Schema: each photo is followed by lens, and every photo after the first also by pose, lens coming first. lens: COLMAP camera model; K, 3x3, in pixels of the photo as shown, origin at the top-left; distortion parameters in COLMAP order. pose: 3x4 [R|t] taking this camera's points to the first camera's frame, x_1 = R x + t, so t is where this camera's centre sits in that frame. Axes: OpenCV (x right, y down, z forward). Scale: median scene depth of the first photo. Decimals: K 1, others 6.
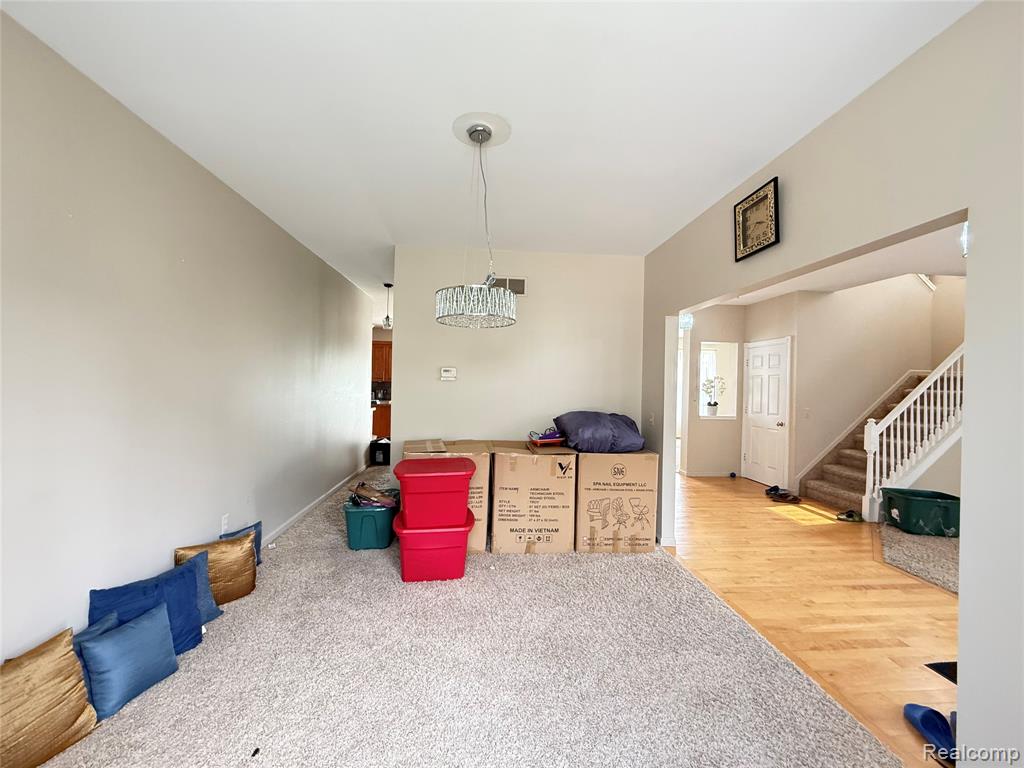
lens RADIAL K [[405.7, 0, 512.0], [0, 405.7, 381.0], [0, 0, 1]] dist [0.000222, -0.000179]
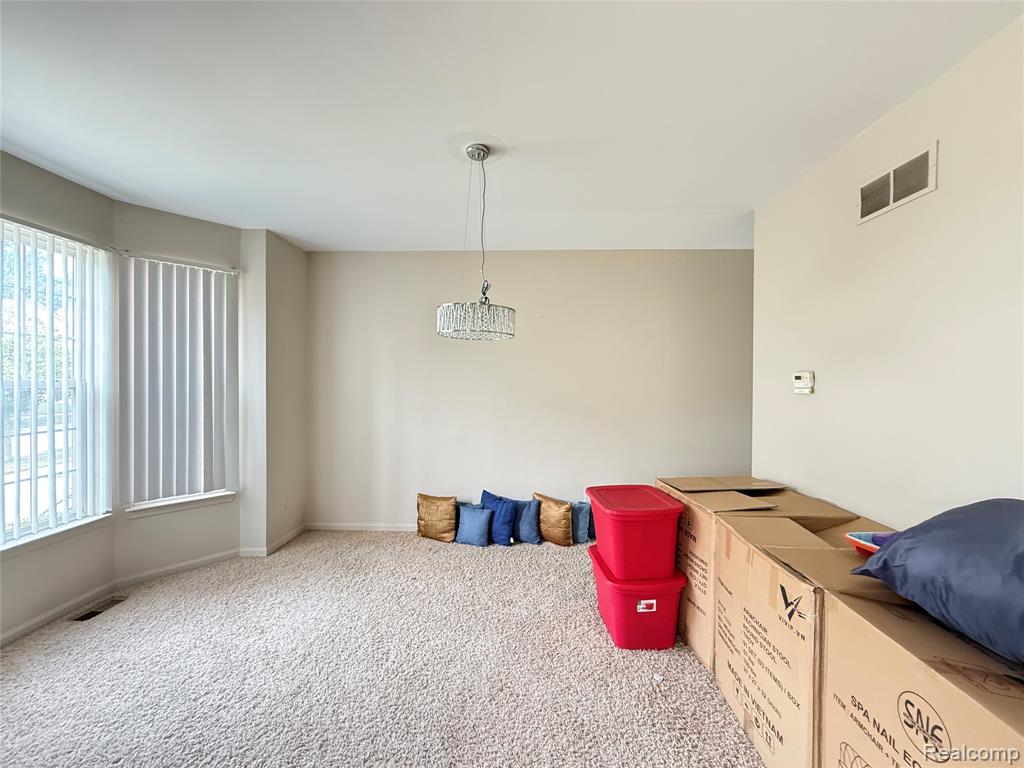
lens RADIAL K [[405.7, 0, 512.0], [0, 405.7, 381.0], [0, 0, 1]] dist [0.000222, -0.000179]
pose [[-0.107692, -0.016747, -0.994043, 0.585157], [-0.006038, 0.999851, -0.016191, -0.009866], [0.994166, 0.004259, -0.107777, 0.757206]]
